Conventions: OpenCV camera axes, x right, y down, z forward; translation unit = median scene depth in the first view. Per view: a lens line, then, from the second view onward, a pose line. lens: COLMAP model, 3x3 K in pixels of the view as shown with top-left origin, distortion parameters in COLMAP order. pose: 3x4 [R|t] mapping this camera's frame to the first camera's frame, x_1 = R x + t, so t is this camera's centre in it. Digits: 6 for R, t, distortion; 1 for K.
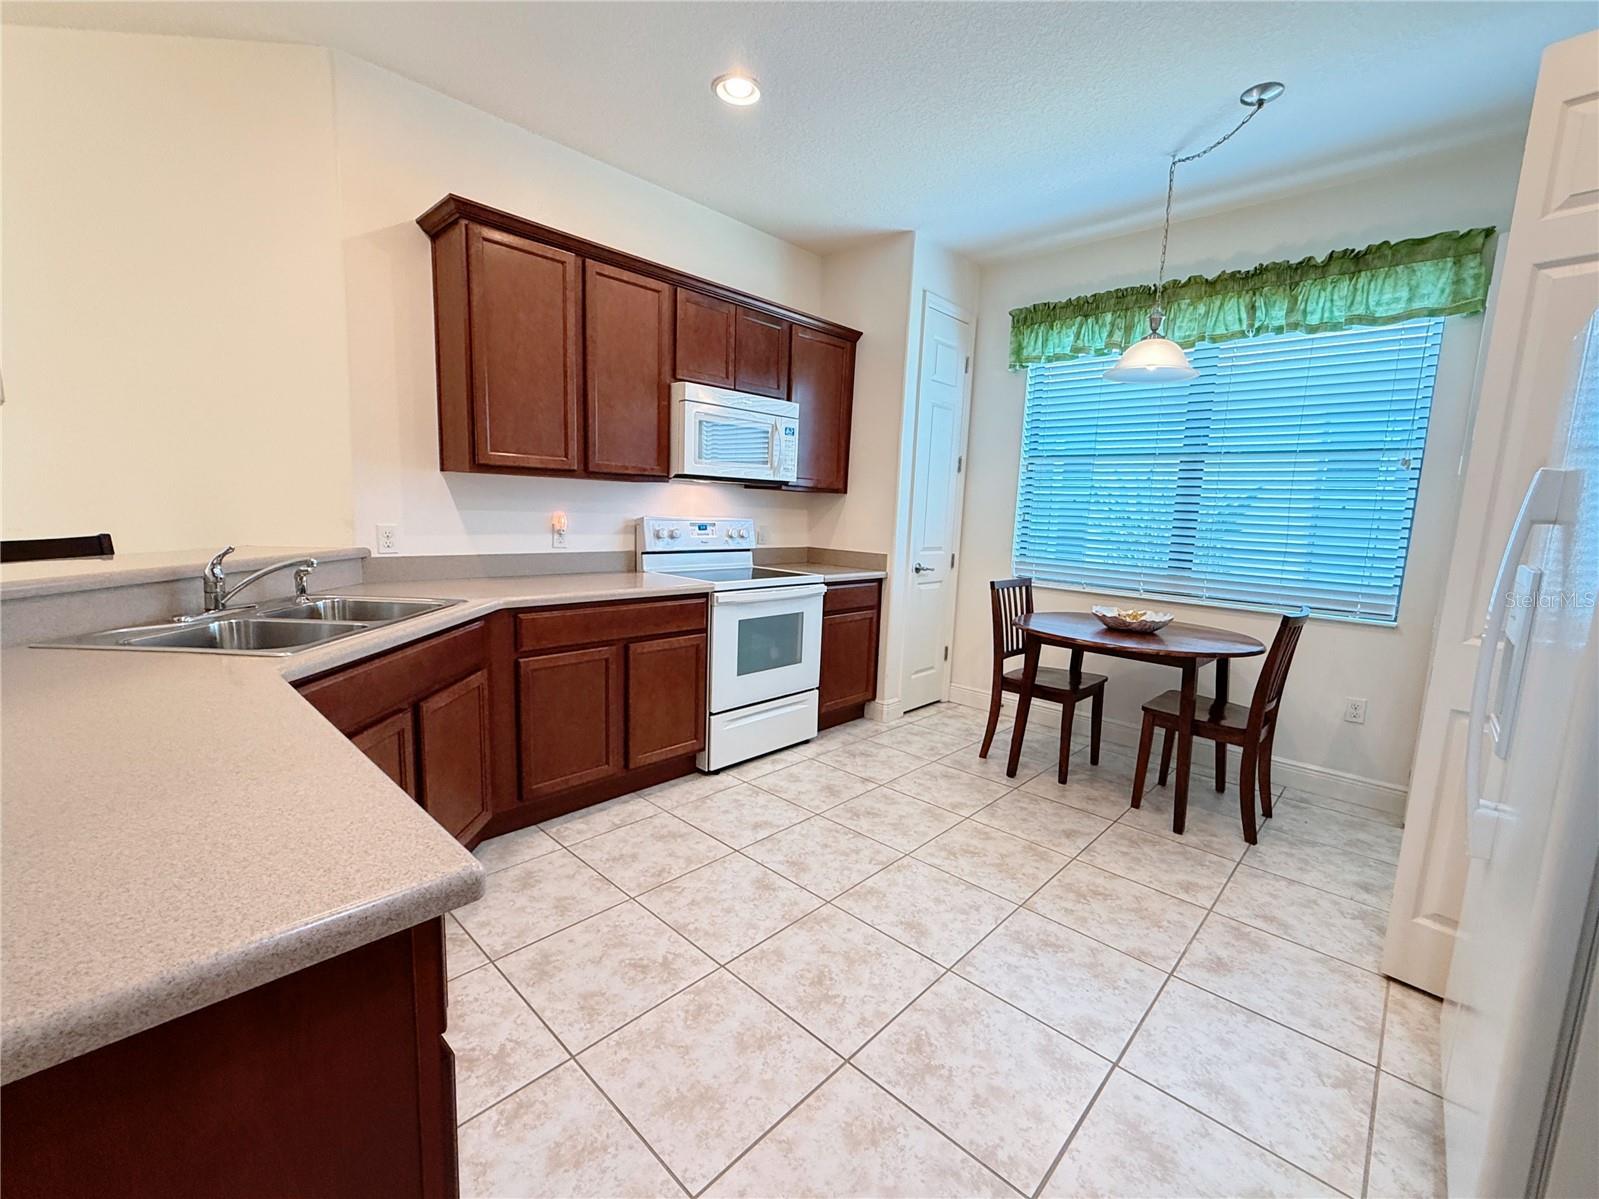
lens RADIAL K [[689.4, 0, 799.5], [0, 689.4, 599.5], [0, 0, 1]] dist [0.001568, 0.000571]
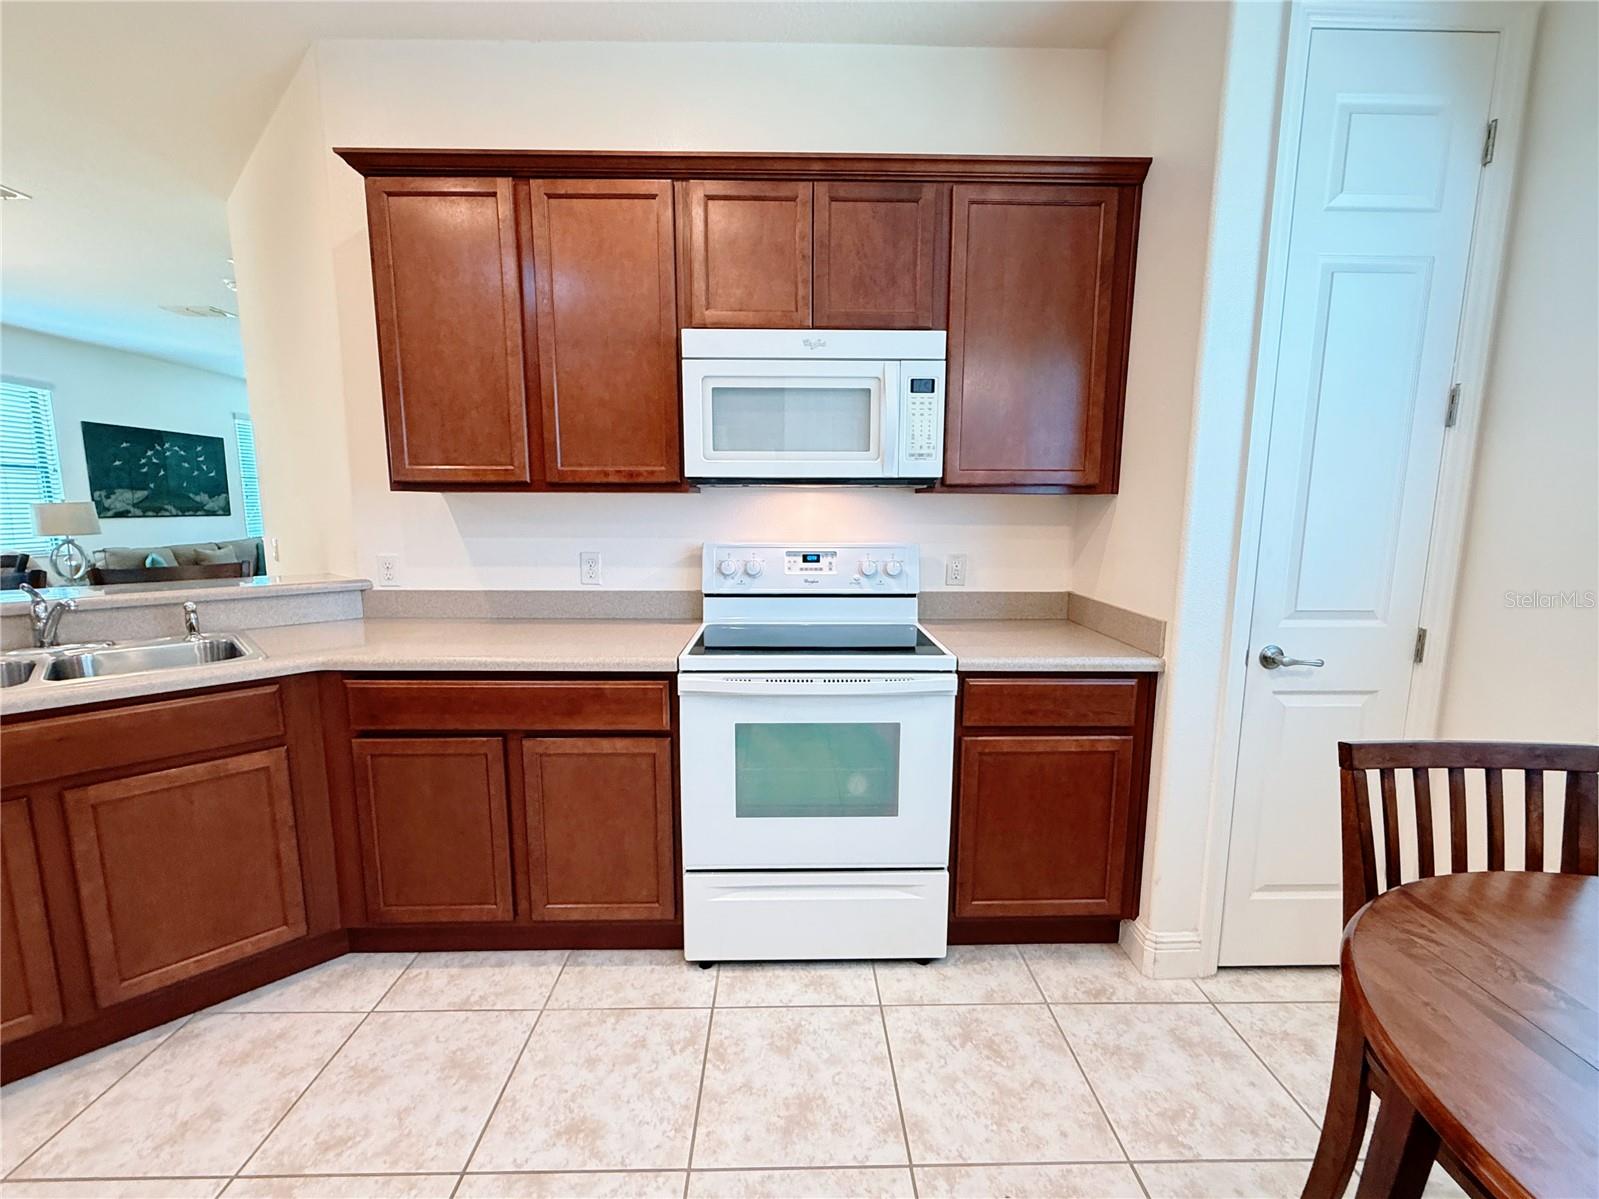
lens RADIAL K [[689.4, 0, 799.5], [0, 689.4, 599.5], [0, 0, 1]] dist [0.001568, 0.000571]
pose [[0.697061, 0.063440, -0.714200, 0.323703], [-0.074146, 0.997116, 0.016204, -0.079254], [0.713168, 0.041660, 0.699755, 0.570909]]
